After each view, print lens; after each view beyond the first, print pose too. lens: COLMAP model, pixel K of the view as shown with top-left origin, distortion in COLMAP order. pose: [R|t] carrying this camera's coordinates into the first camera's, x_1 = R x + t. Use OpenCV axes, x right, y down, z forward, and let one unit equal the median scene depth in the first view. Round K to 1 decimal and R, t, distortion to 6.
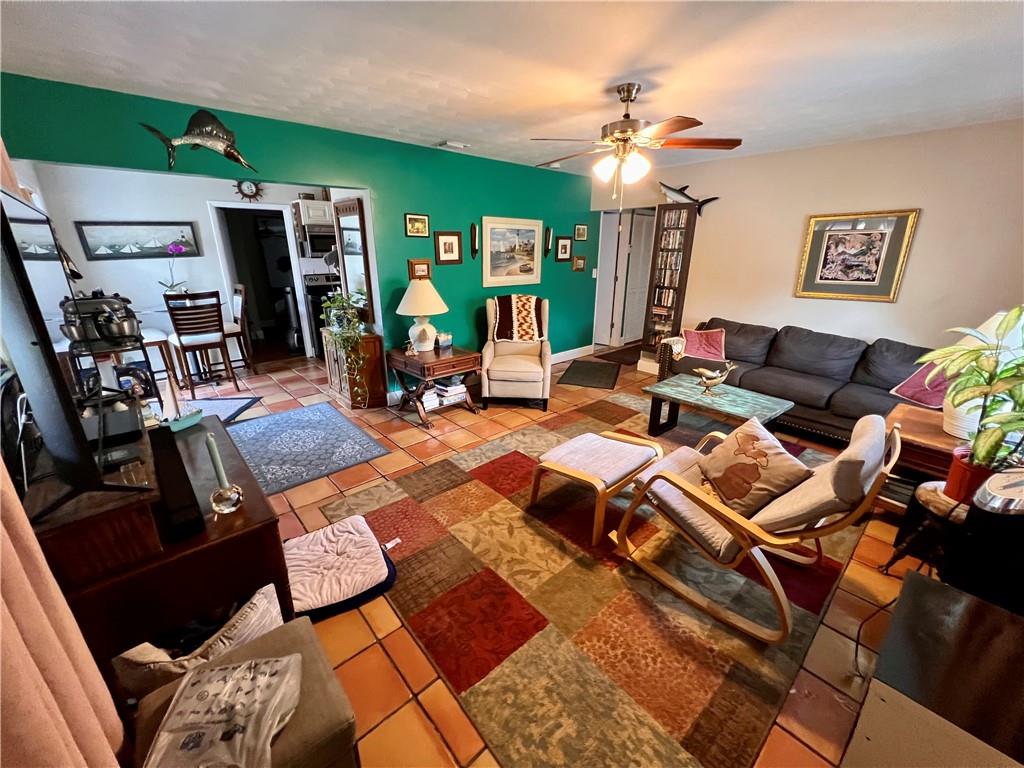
lens RADIAL K [[411.6, 0, 509.8], [0, 411.6, 384.5], [0, 0, 1]] dist [-0.002813, 0.001205]
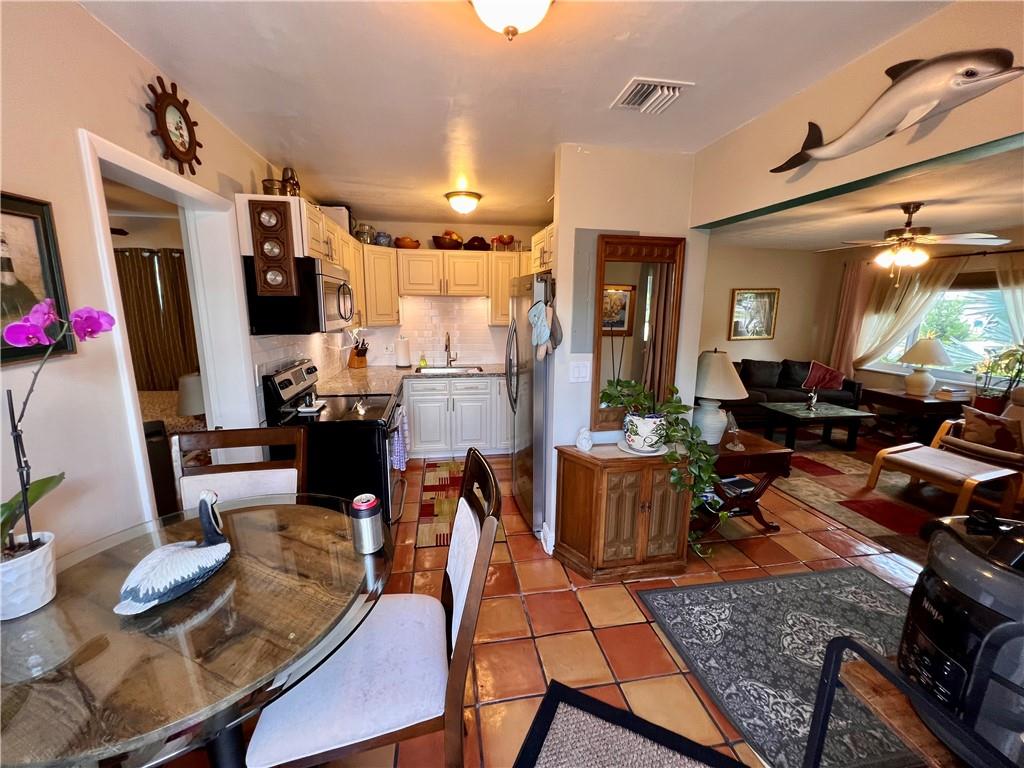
lens RADIAL K [[411.6, 0, 510.6], [0, 411.6, 385.6], [0, 0, 1]] dist [-0.002813, 0.001205]
pose [[0.530781, -0.159034, 0.832454, -1.107012], [0.261840, 0.964954, 0.017395, -0.317420], [-0.806046, 0.208737, 0.553821, 0.923278]]
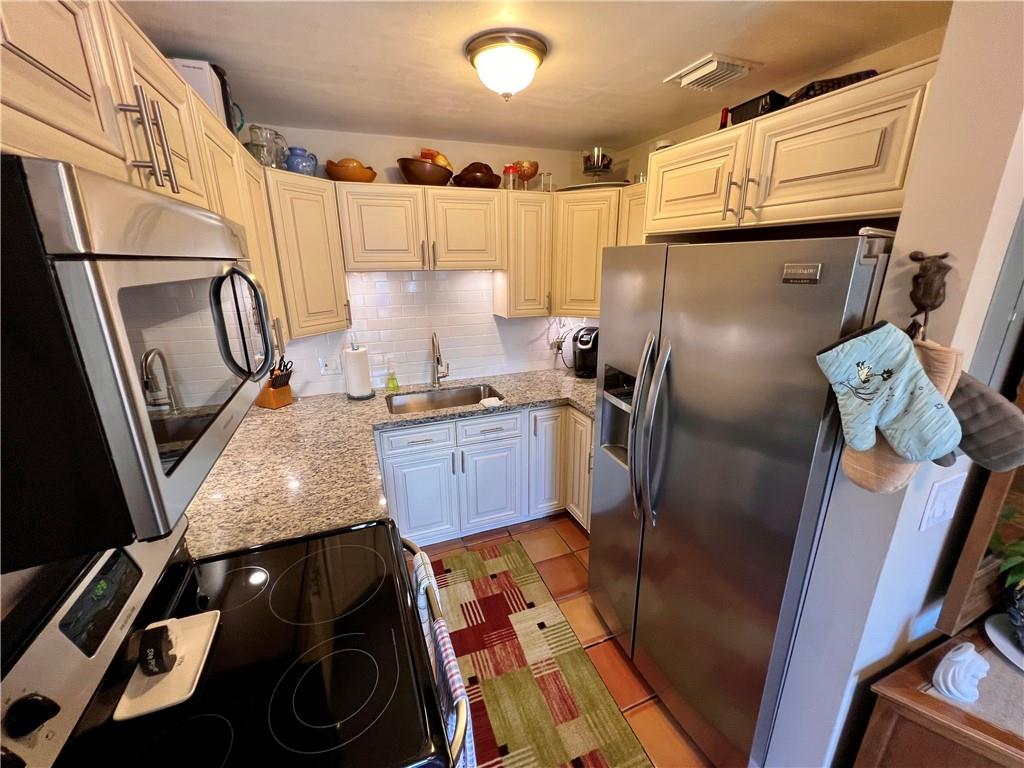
lens RADIAL K [[411.6, 0, 512.0], [0, 411.6, 383.8], [0, 0, 1]] dist [-0.002813, 0.001205]
pose [[0.349636, -0.274900, 0.895648, -0.785250], [0.306693, 0.936894, 0.167836, -0.493539], [-0.885265, 0.216007, 0.411881, 1.321162]]
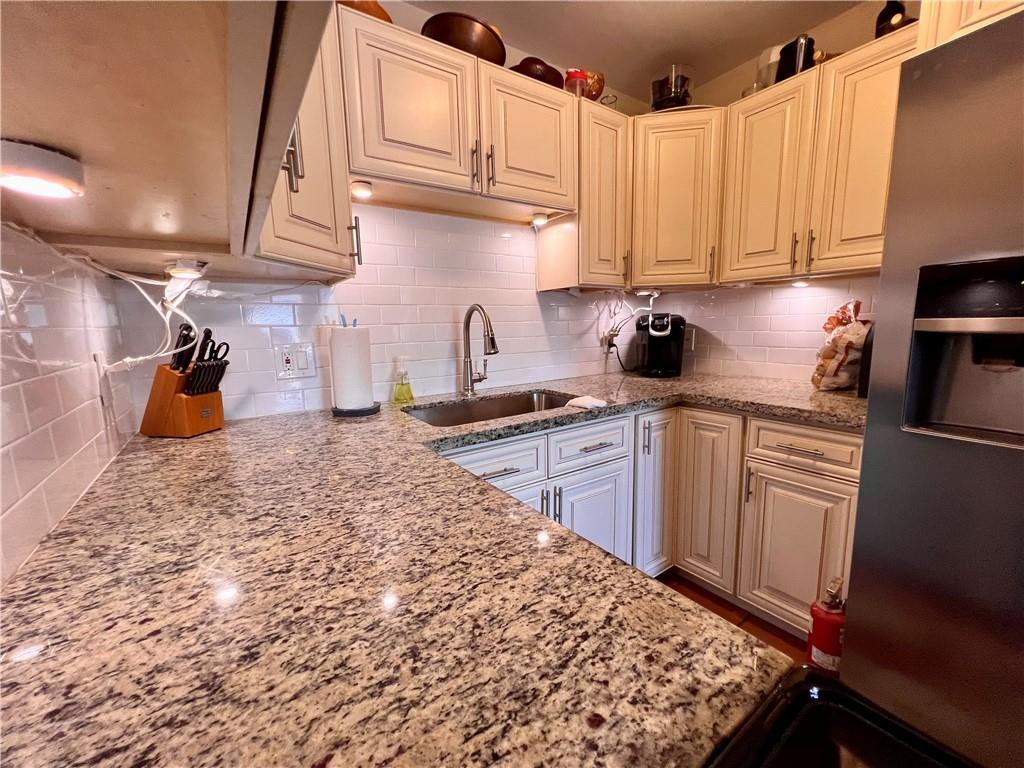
lens RADIAL K [[411.6, 0, 511.5], [0, 411.6, 383.2], [0, 0, 1]] dist [-0.002813, 0.001205]
pose [[0.126337, -0.148808, 0.980762, -0.617714], [0.337757, 0.936063, 0.098518, -0.447921], [-0.932716, 0.318813, 0.168520, 1.631518]]
